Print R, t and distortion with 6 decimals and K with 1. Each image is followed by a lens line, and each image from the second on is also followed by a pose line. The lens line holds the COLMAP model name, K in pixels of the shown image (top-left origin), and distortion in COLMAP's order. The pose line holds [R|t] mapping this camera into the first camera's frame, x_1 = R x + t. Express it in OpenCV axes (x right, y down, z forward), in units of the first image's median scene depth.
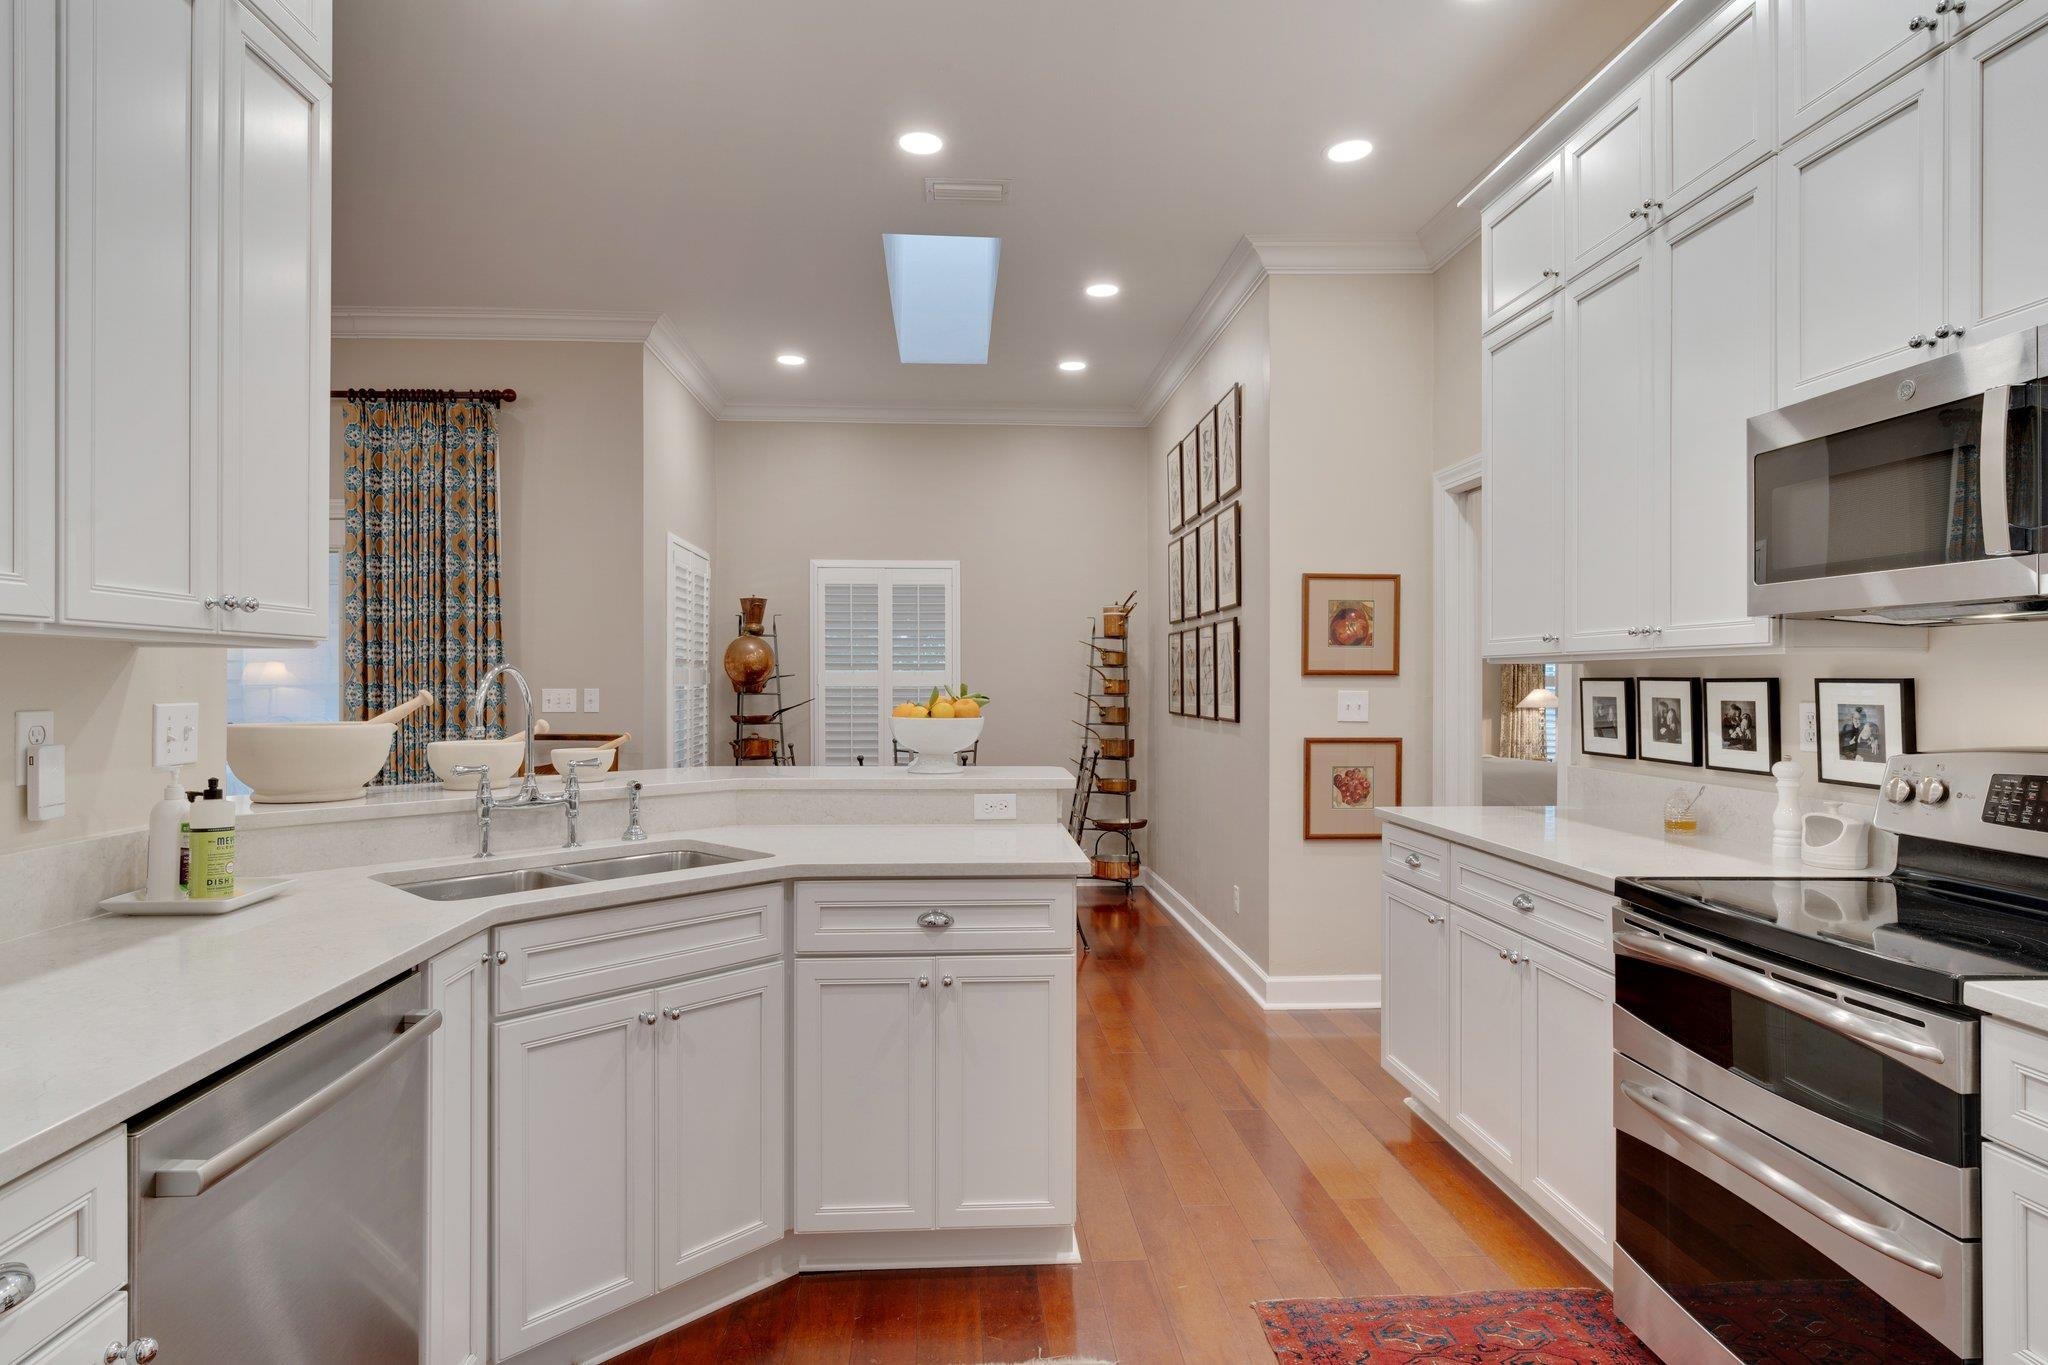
lens RADIAL K [[1128.3, 0, 1024.0], [0, 1128.3, 682.5], [0, 0, 1]] dist [-0.002839, -0.000035]
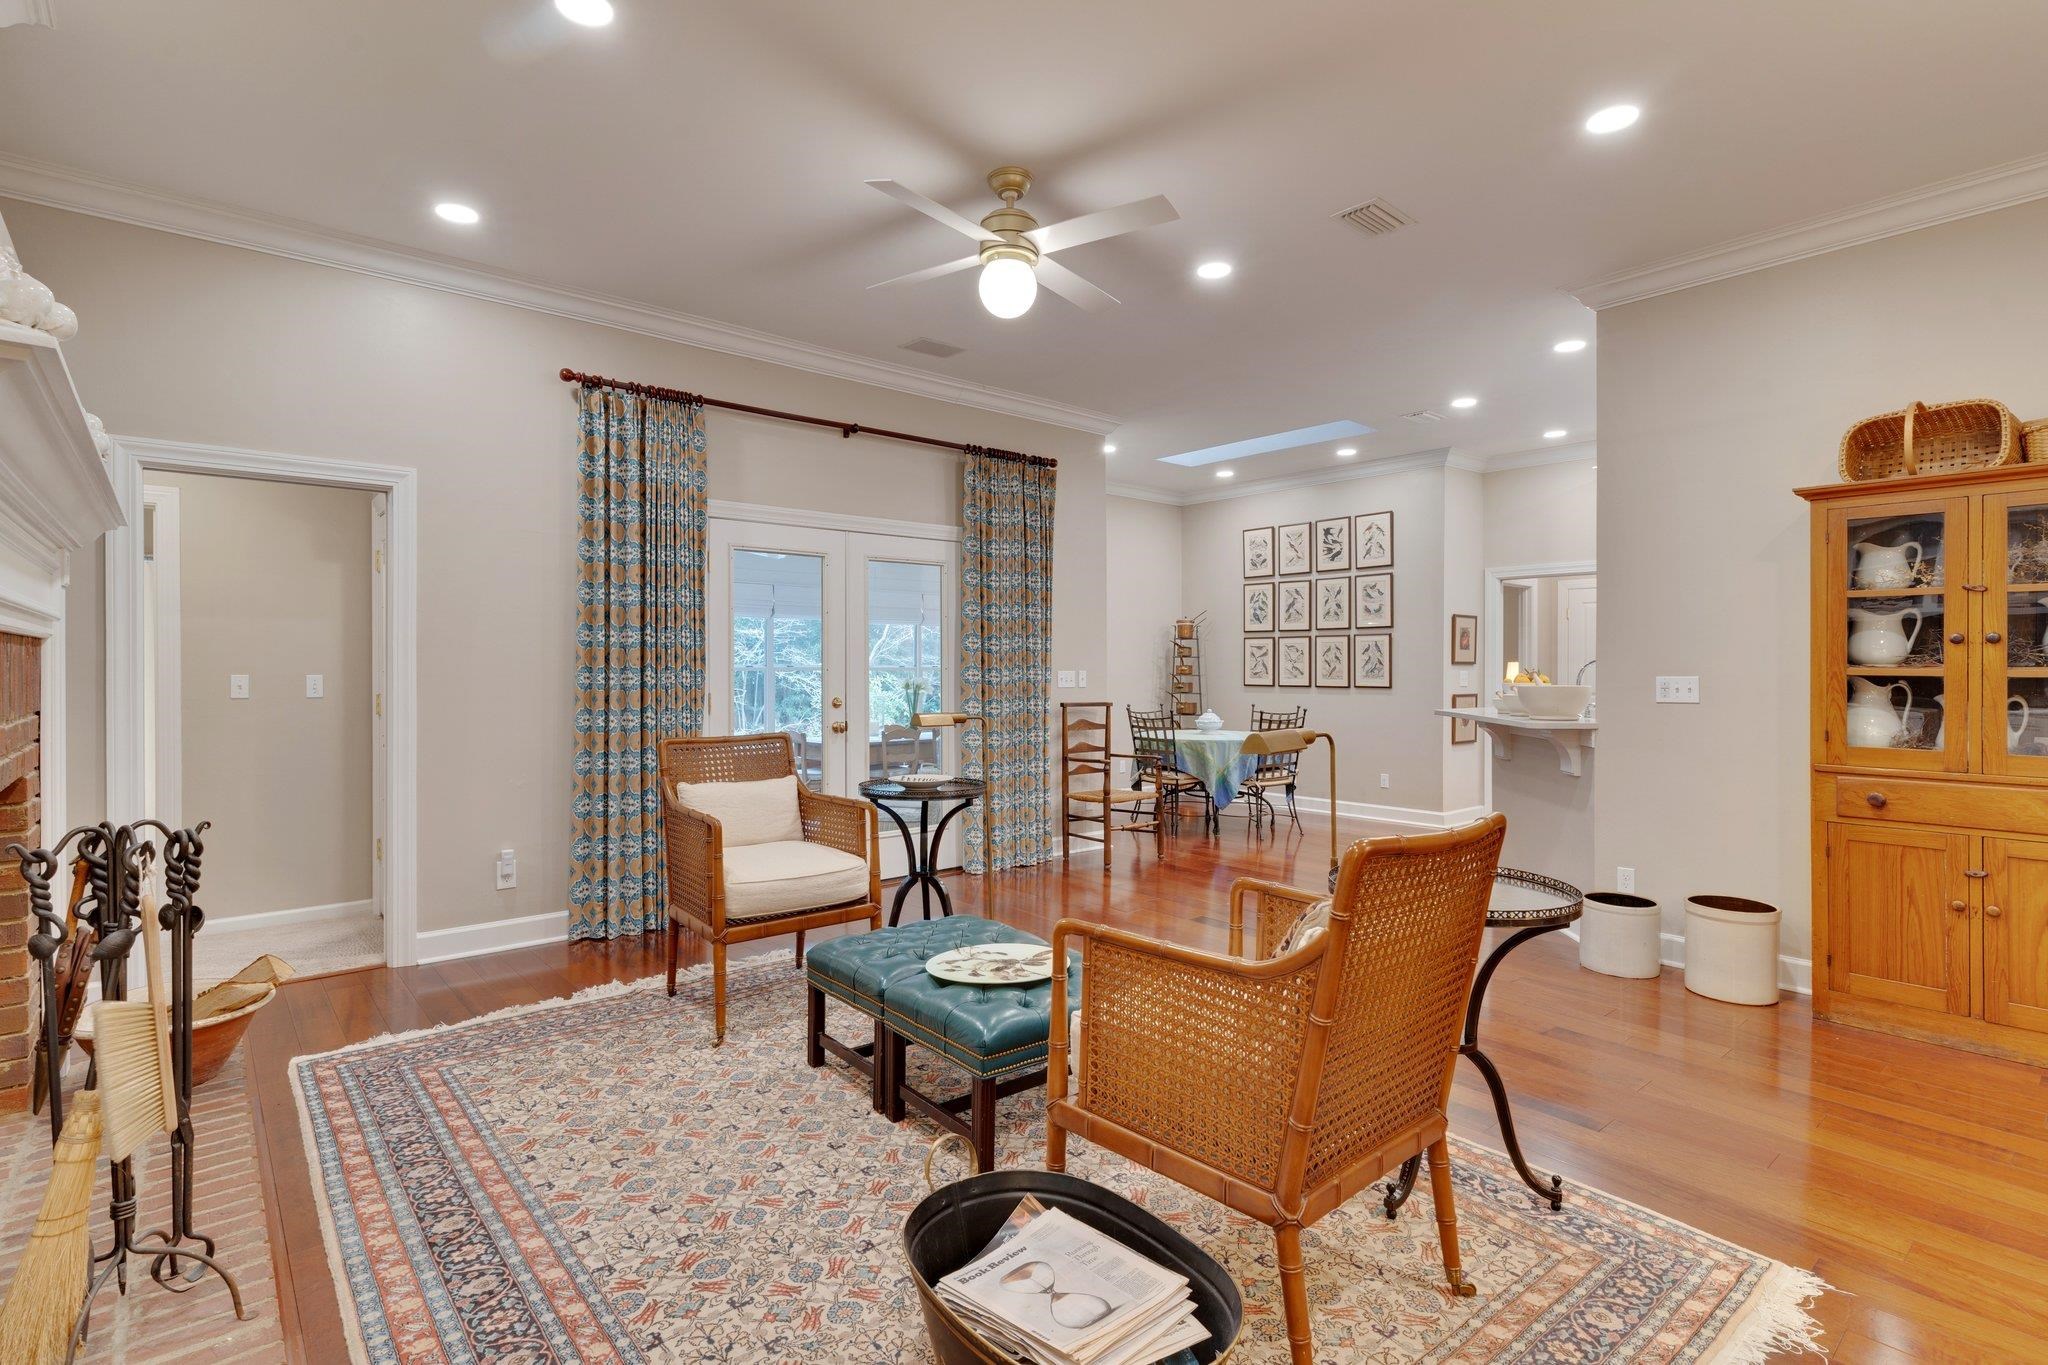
lens RADIAL K [[985.8, 0, 1014.6], [0, 985.8, 668.3], [0, 0, 1]] dist [0.000120, -0.000535]
pose [[0.803302, 0.001758, 0.595569, -1.063761], [-0.002629, 0.999996, 0.000594, 0.001623], [-0.595566, -0.002043, 0.803304, 0.032823]]
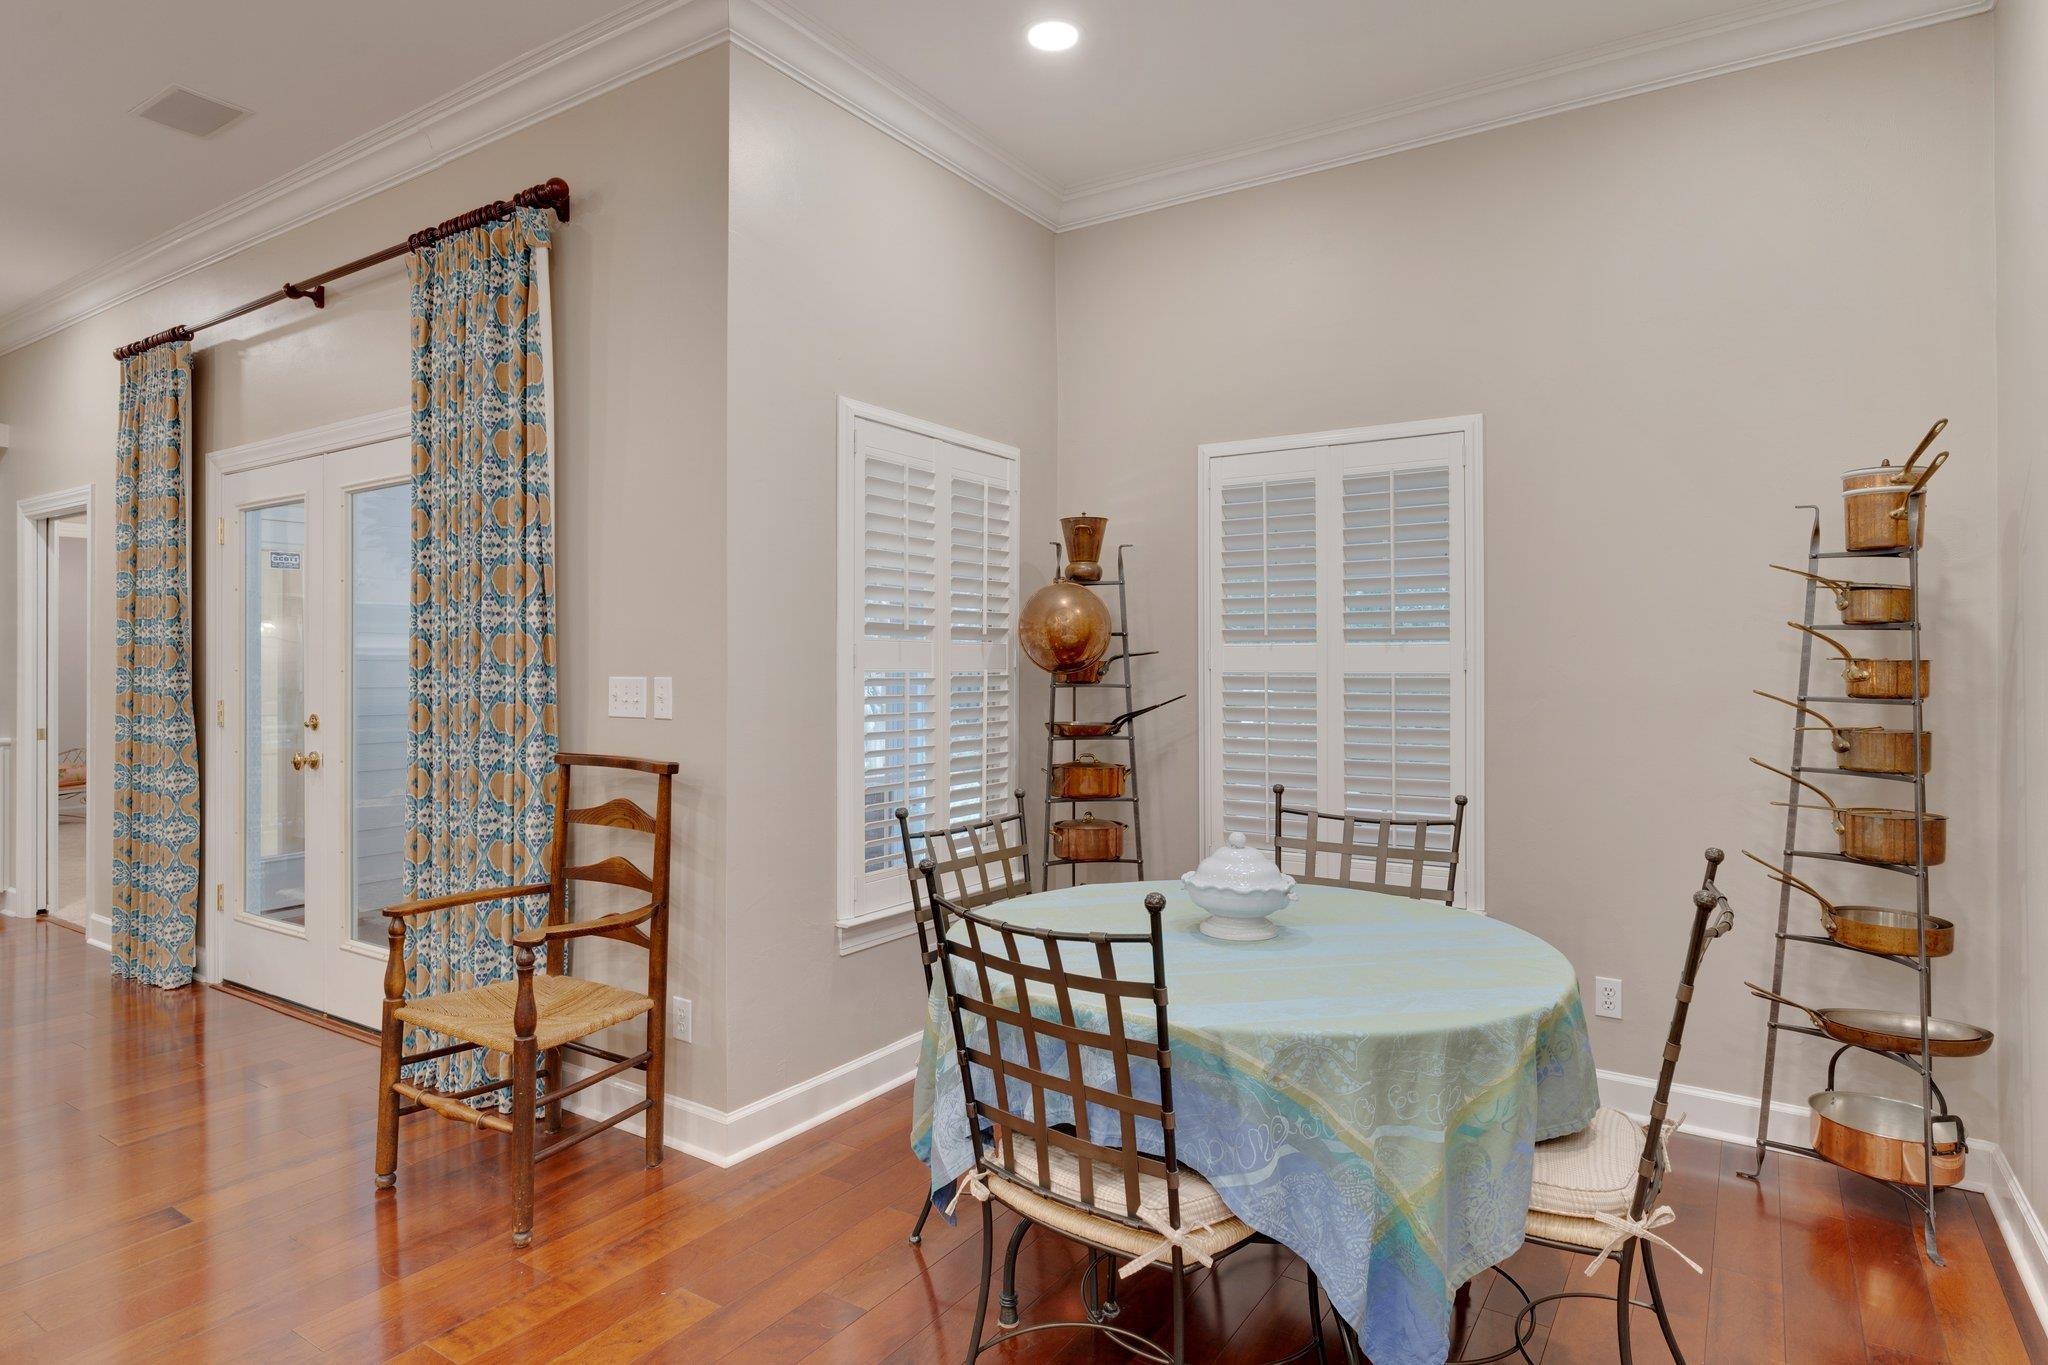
lens RADIAL K [[1138.9, 0, 1012.0], [0, 1138.9, 658.0], [0, 0, 1]] dist [-0.001143, 0.001167]
pose [[0.795831, -0.001931, -0.605516, 0.090713], [-0.000433, 0.999993, -0.003758, -0.001766], [0.605519, 0.003253, 0.795824, 0.575626]]
